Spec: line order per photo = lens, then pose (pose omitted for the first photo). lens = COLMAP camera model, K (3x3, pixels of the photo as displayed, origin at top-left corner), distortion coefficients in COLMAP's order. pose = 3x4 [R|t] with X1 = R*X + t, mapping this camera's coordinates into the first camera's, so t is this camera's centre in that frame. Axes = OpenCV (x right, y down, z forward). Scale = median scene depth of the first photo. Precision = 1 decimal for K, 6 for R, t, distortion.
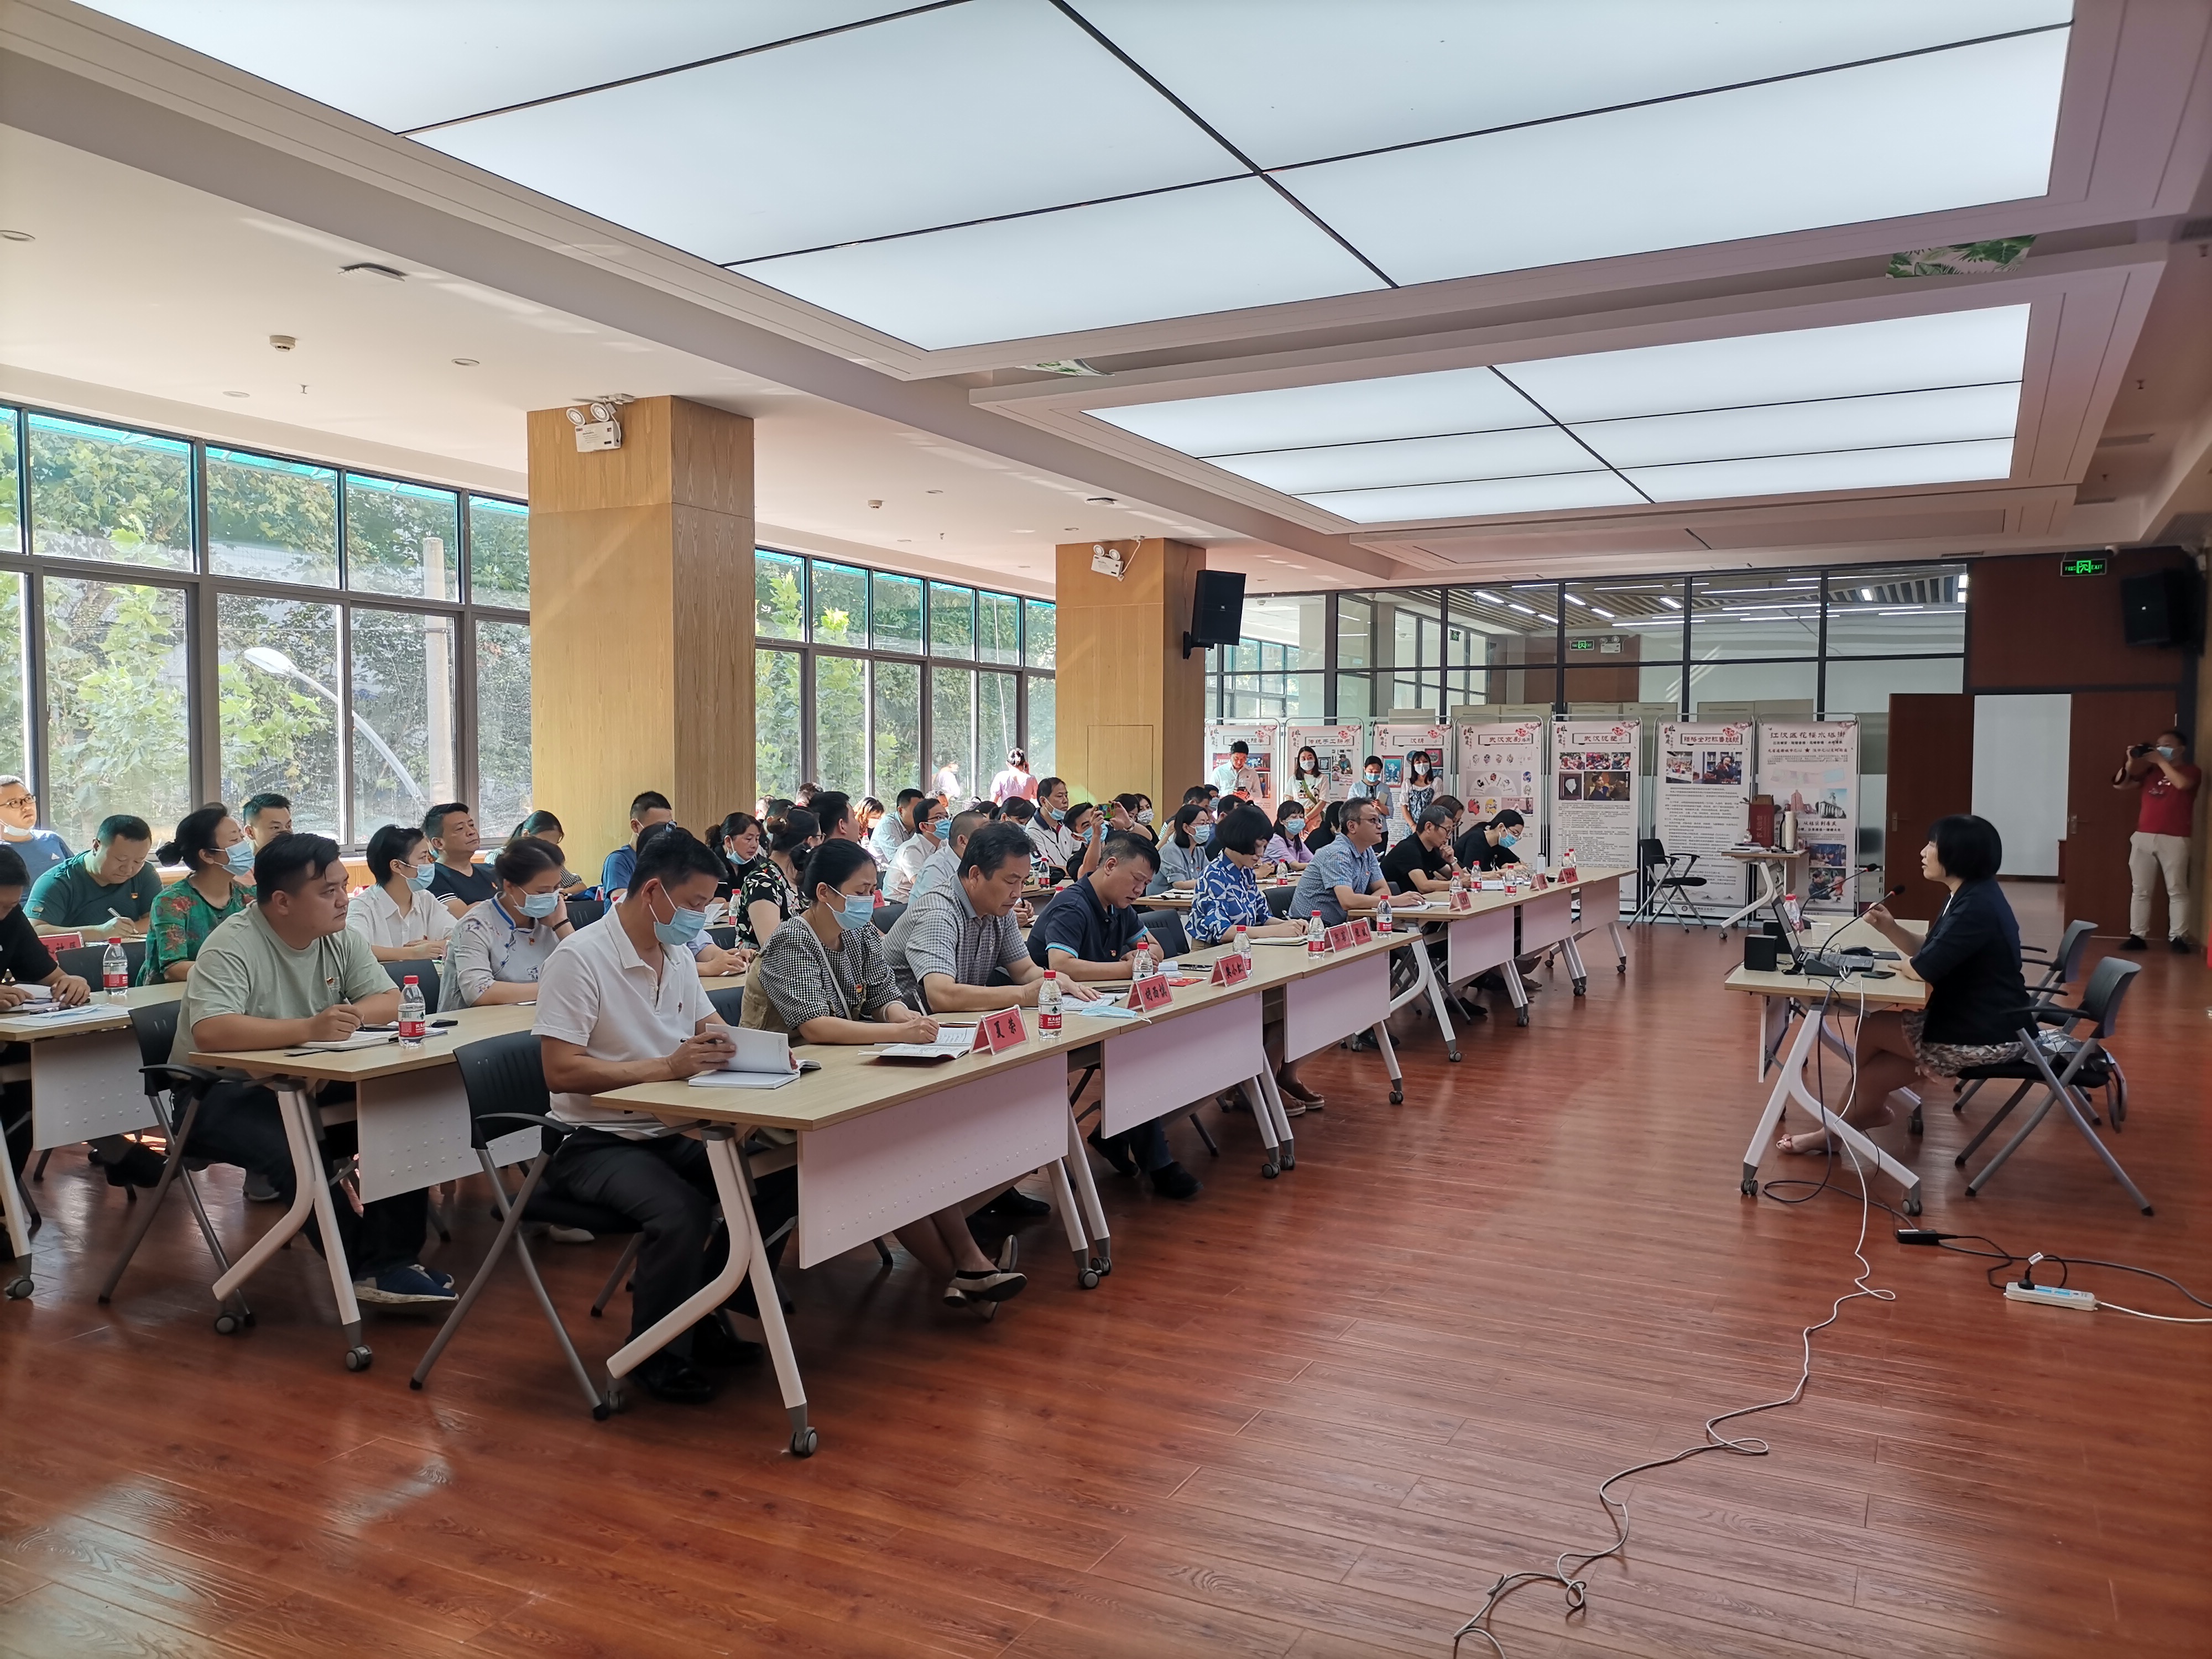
lens RADIAL K [[1639.9, 0, 1106.6], [0, 1639.9, 831.4], [0, 0, 1]] dist [0.033537, -0.002011]
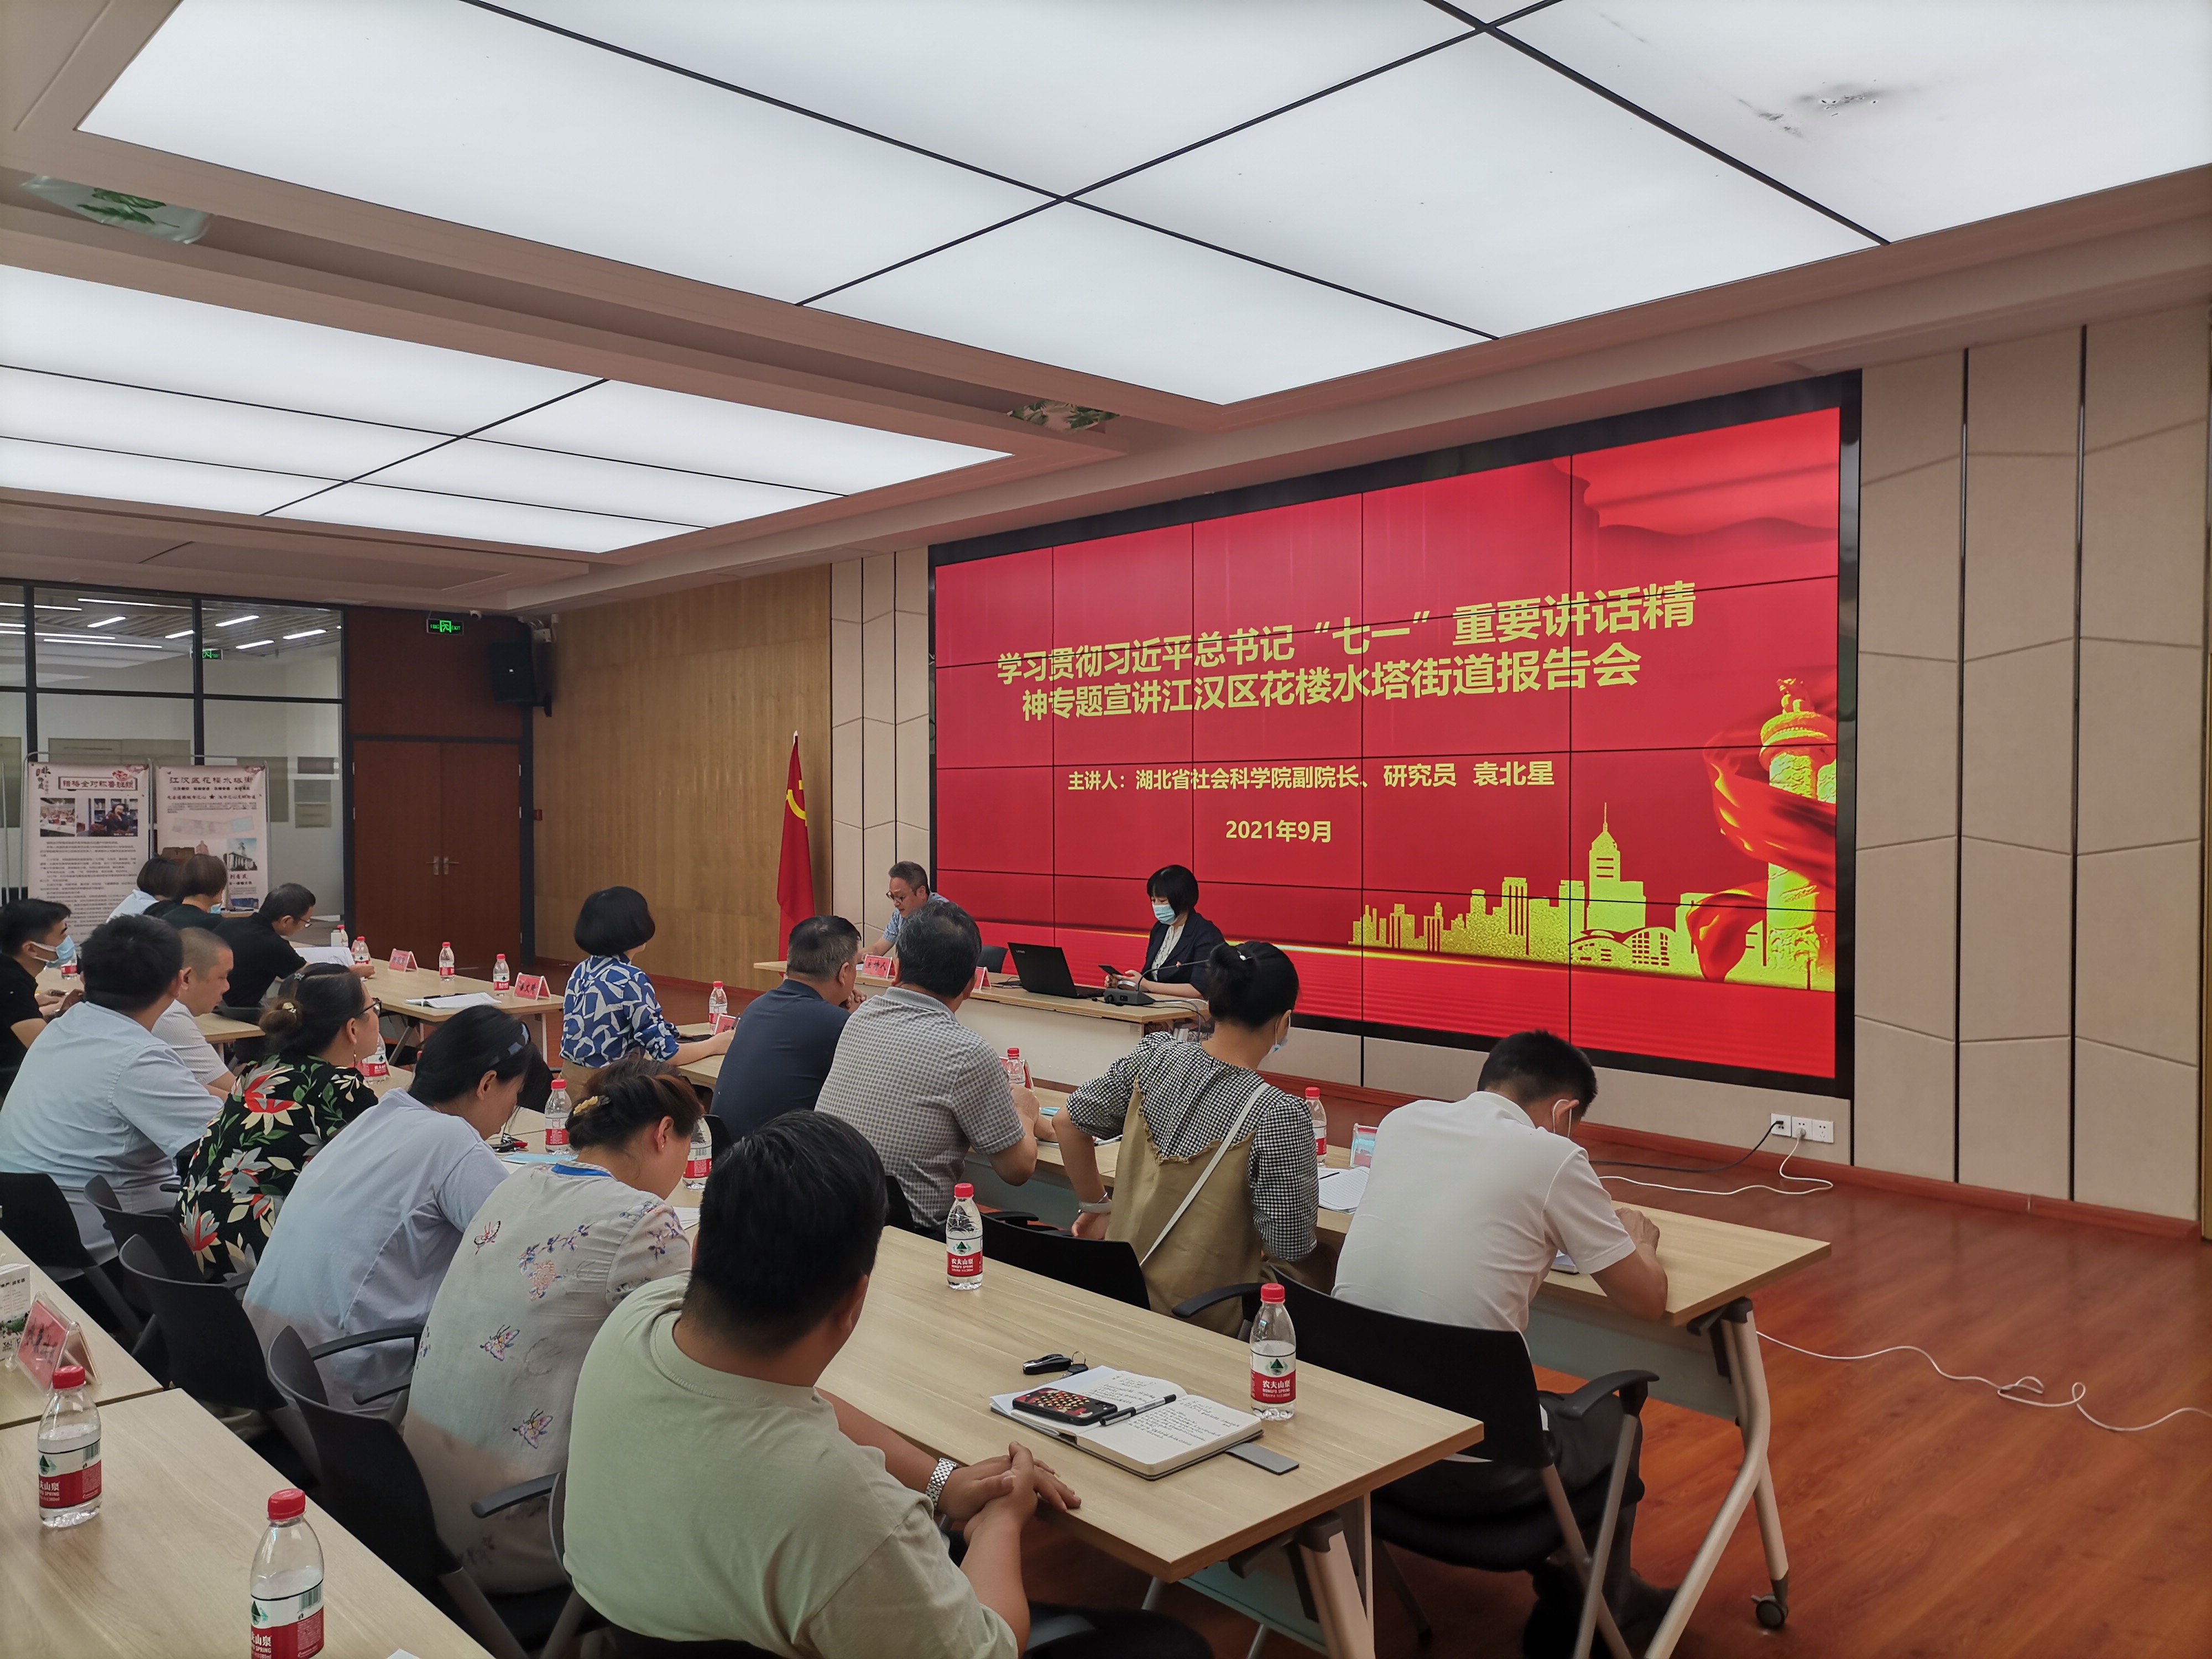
lens RADIAL K [[1653.1, 0, 1106.0], [0, 1653.1, 829.5], [0, 0, 1]] dist [0.032794, -0.002460]
pose [[0.336832, -0.020685, 0.941337, -0.267644], [0.043565, 0.999030, 0.006364, -0.015369], [-0.940556, 0.038866, 0.337407, 0.223960]]
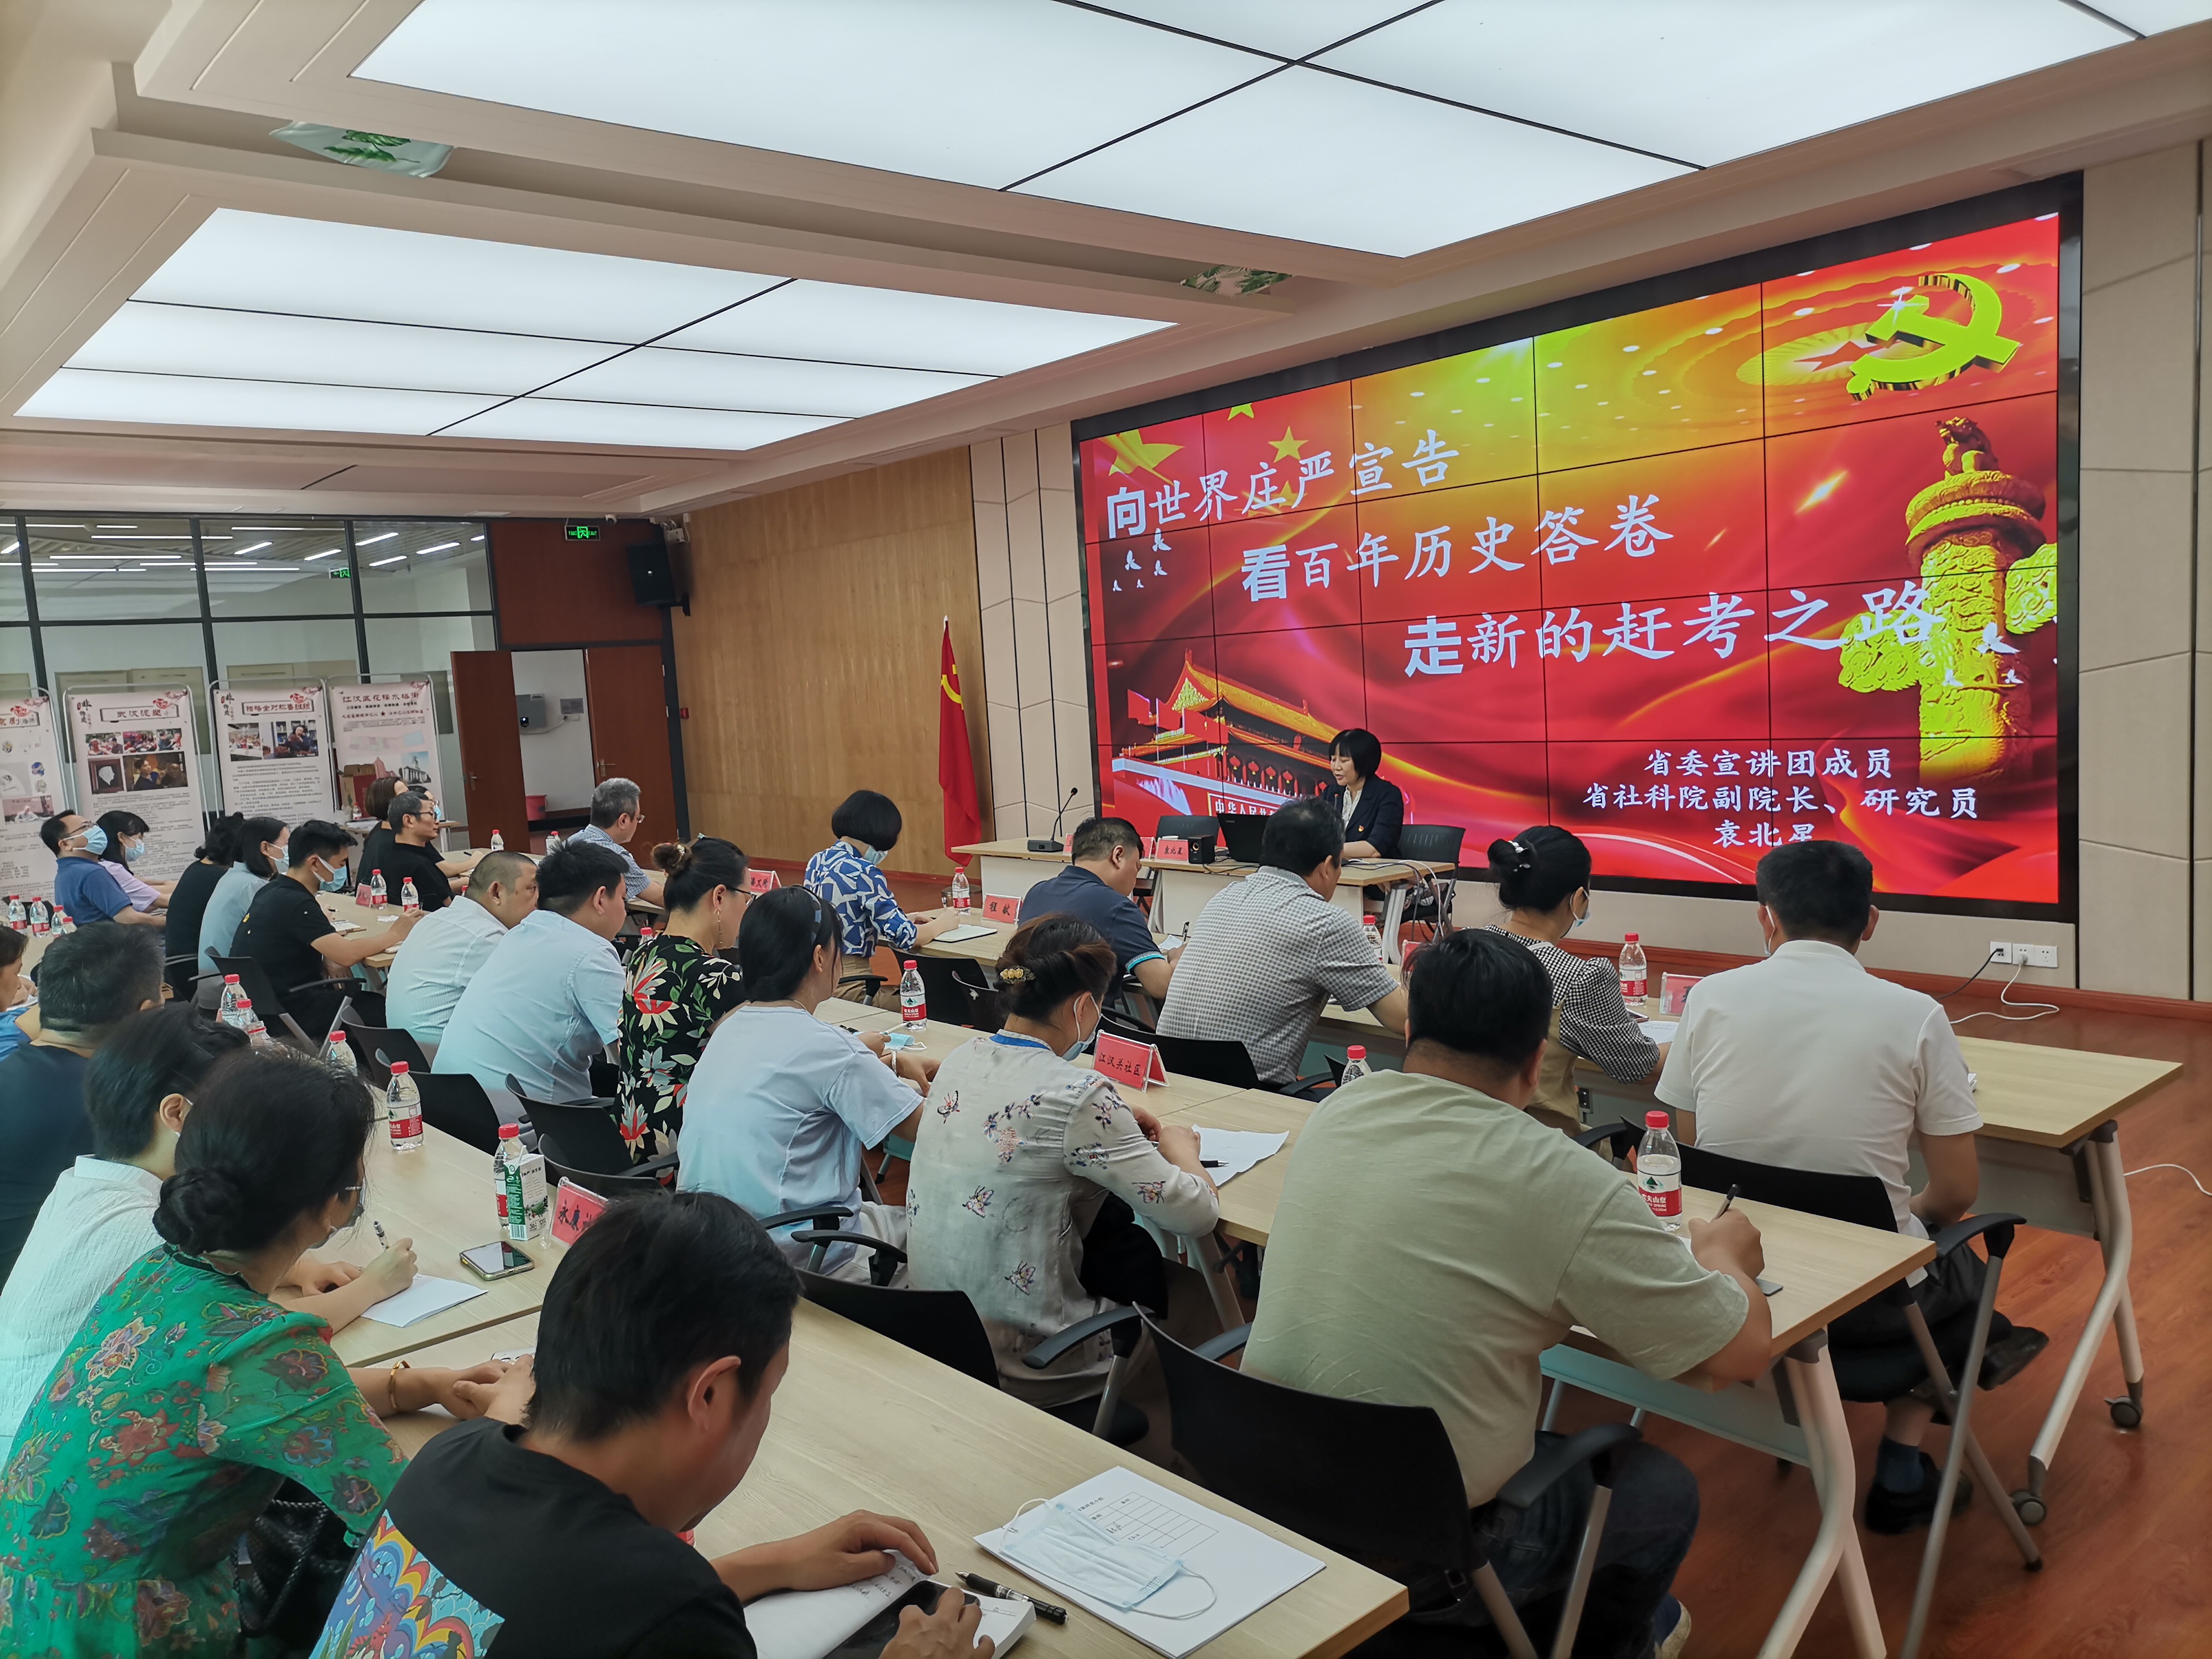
lens RADIAL K [[1653.3, 0, 1106.0], [0, 1653.3, 829.5], [0, 0, 1]] dist [0.054317, -0.042379]
pose [[0.380288, -0.116534, 0.917497, -0.288887], [0.102535, 0.991227, 0.083400, -0.020492], [-0.919167, 0.062359, 0.388900, 0.253119]]
